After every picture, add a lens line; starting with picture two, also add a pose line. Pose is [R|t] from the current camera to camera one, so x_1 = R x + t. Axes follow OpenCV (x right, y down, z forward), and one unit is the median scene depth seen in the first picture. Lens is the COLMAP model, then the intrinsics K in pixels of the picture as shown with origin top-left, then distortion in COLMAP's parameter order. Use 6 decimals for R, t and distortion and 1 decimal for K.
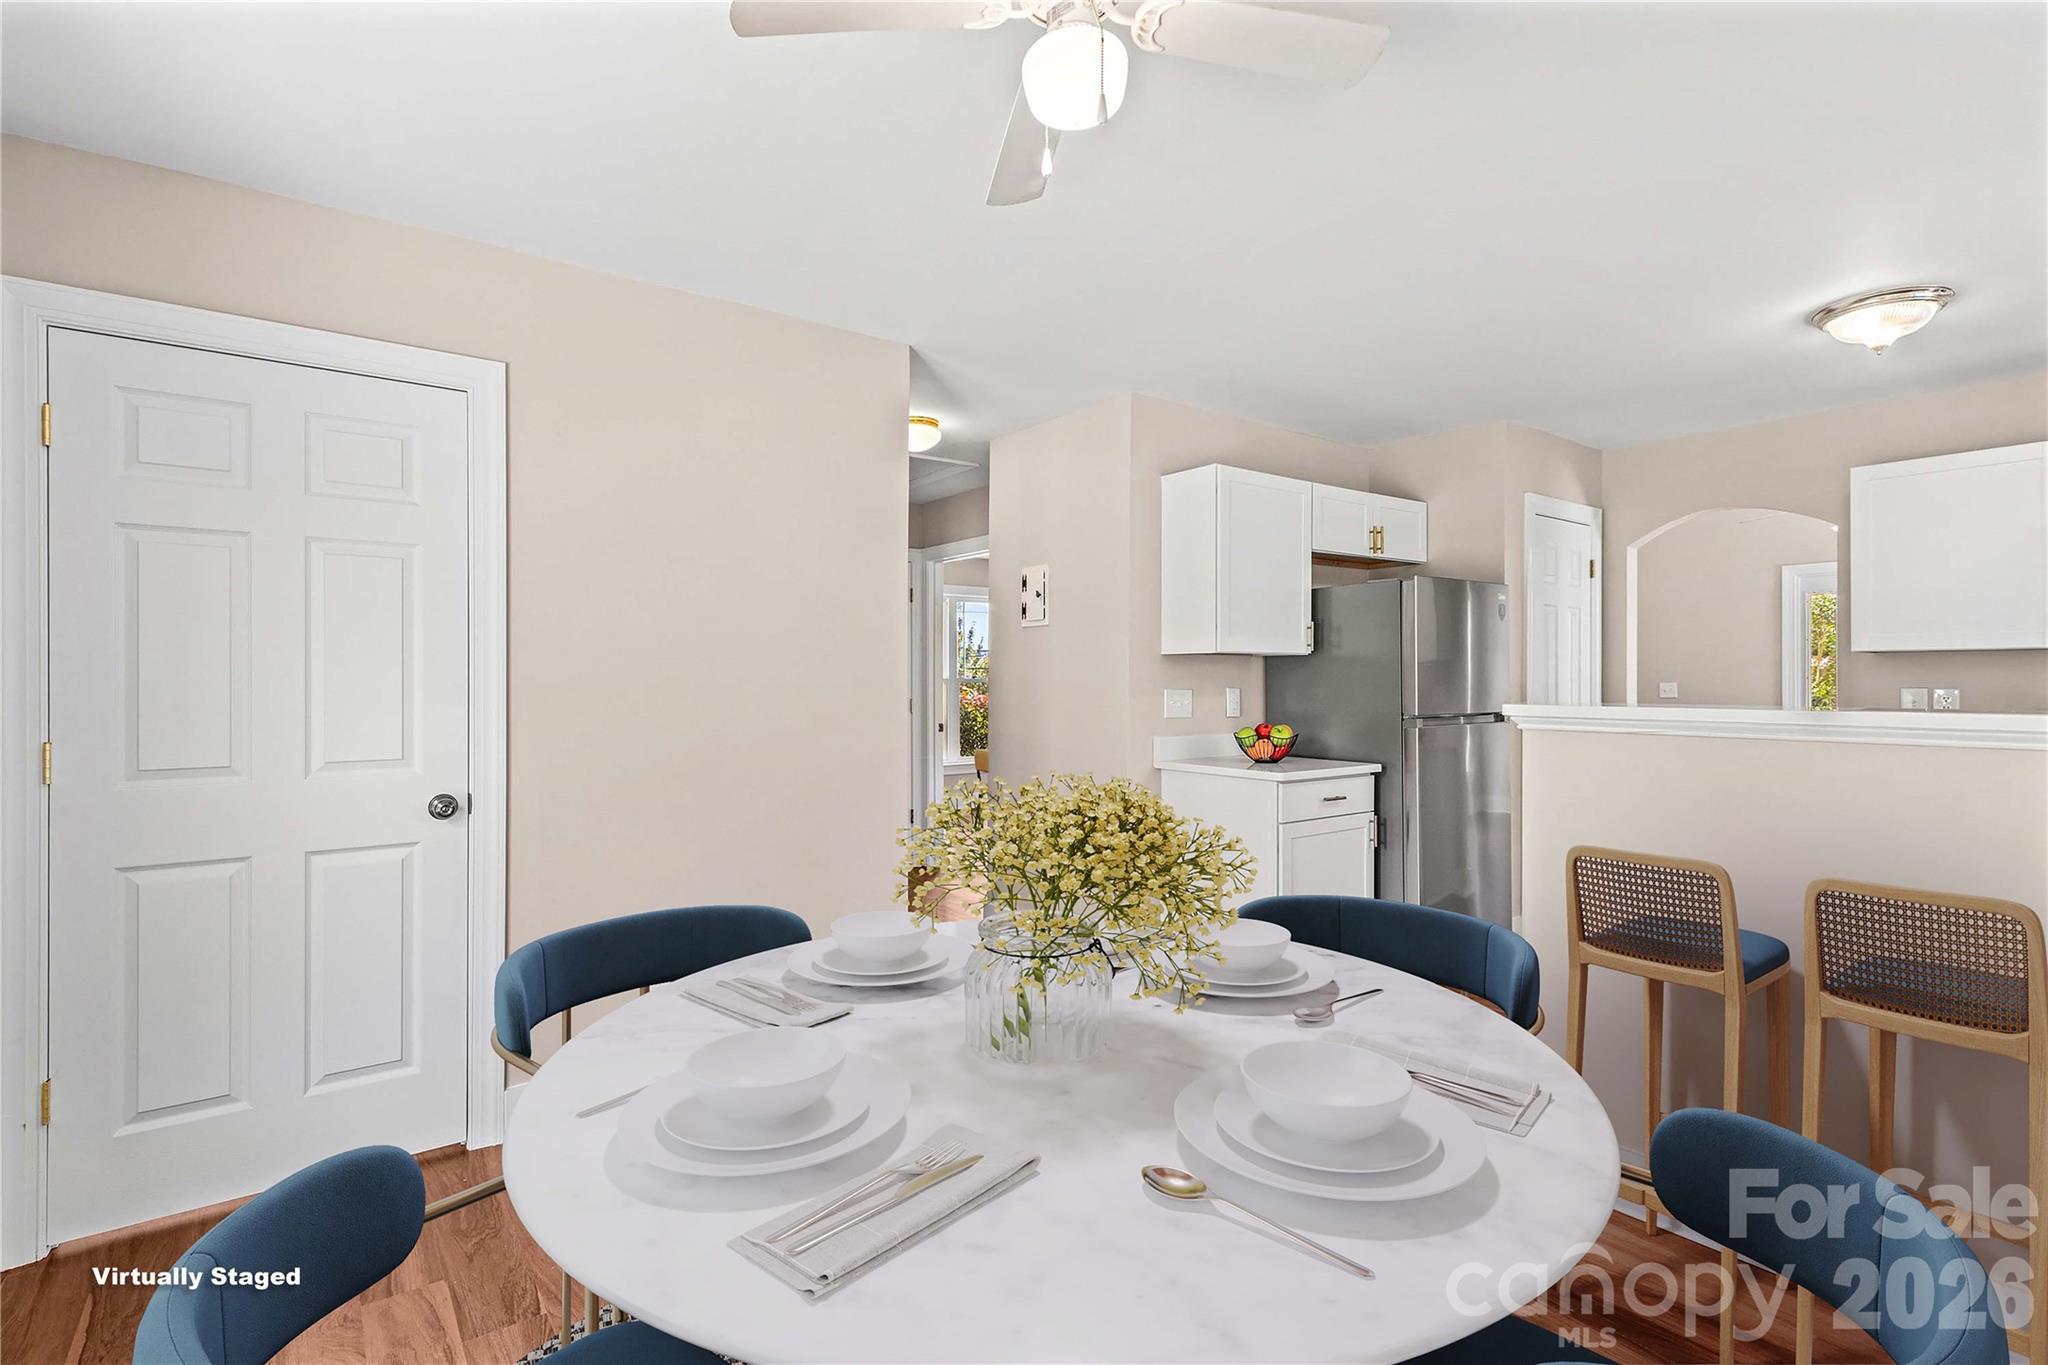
lens RADIAL K [[948.6, 0, 1002.7], [0, 948.6, 687.5], [0, 0, 1]] dist [-0.004415, -0.000517]
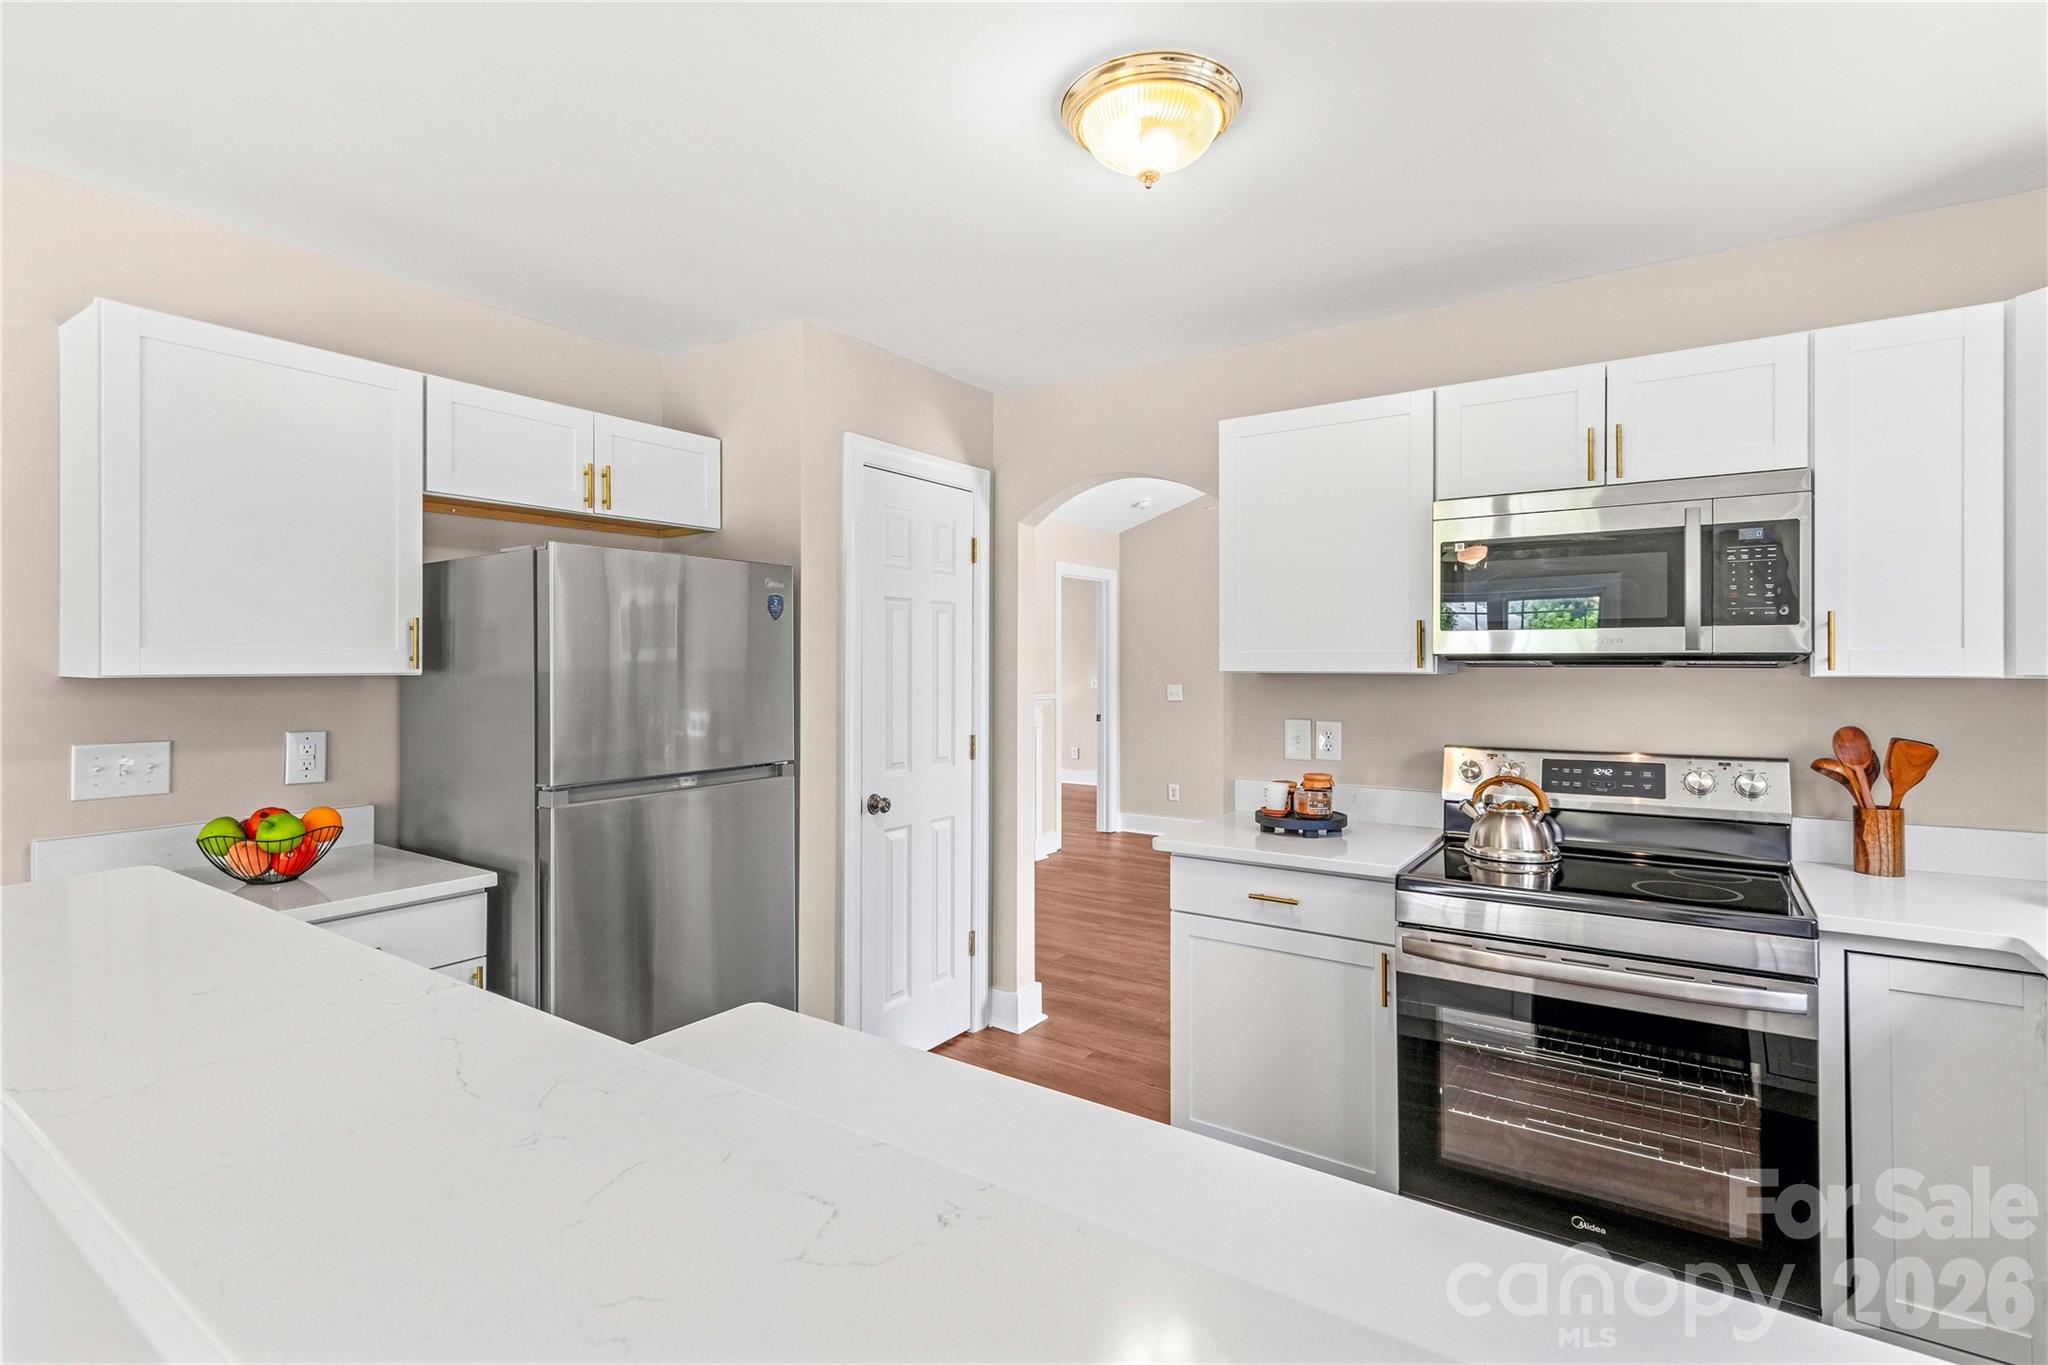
lens RADIAL K [[947.0, 0, 1019.9], [0, 947.0, 674.9], [0, 0, 1]] dist [0.002886, 0.000385]
pose [[0.939614, -0.002720, 0.342226, 0.458538], [0.000400, 0.999976, 0.006848, -0.037687], [-0.342237, -0.006298, 0.939593, 0.332958]]
